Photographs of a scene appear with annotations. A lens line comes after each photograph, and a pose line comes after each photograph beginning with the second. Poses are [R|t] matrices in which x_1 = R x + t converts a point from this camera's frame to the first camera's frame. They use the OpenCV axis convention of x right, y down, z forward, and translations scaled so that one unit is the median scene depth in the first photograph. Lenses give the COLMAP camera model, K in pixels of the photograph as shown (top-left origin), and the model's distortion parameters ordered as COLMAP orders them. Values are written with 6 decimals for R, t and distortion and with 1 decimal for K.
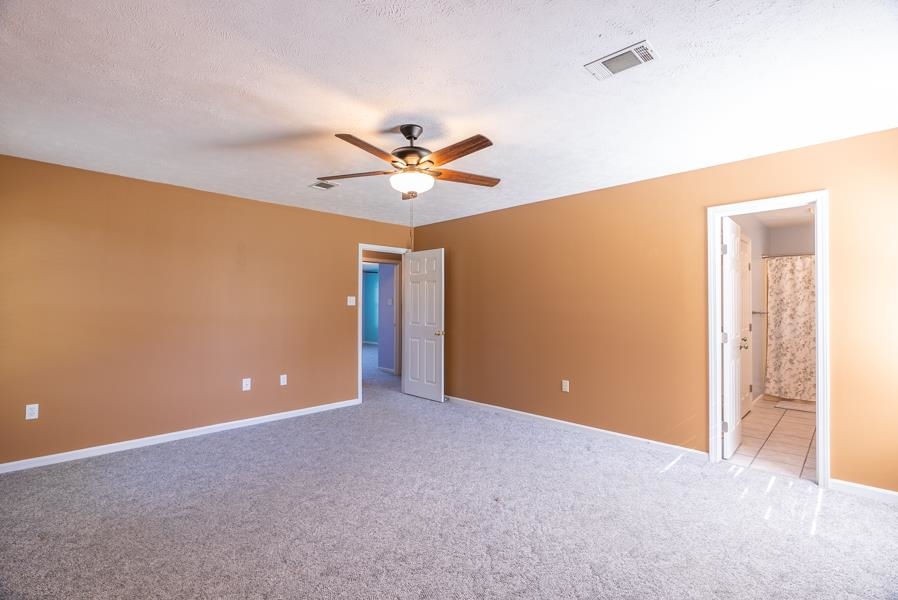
lens RADIAL K [[410.7, 0, 449.7], [0, 410.7, 298.7], [0, 0, 1]] dist [-0.009647, 0.002179]
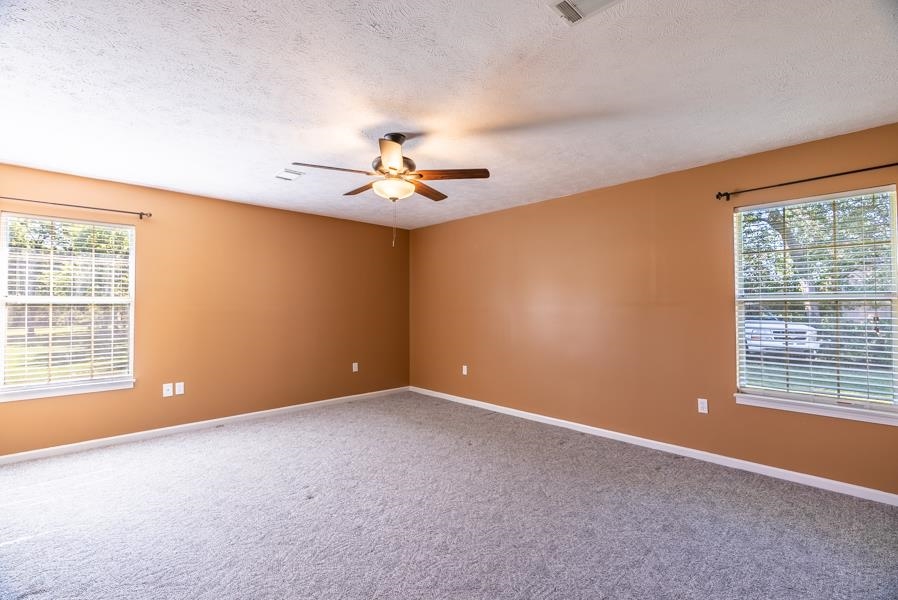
lens RADIAL K [[410.7, 0, 449.0], [0, 410.7, 302.8], [0, 0, 1]] dist [-0.009647, 0.002179]
pose [[-0.999688, 0.002103, 0.024897, -0.357063], [0.001454, 0.999660, -0.026031, 0.052234], [-0.024944, -0.025986, -0.999351, 2.818017]]
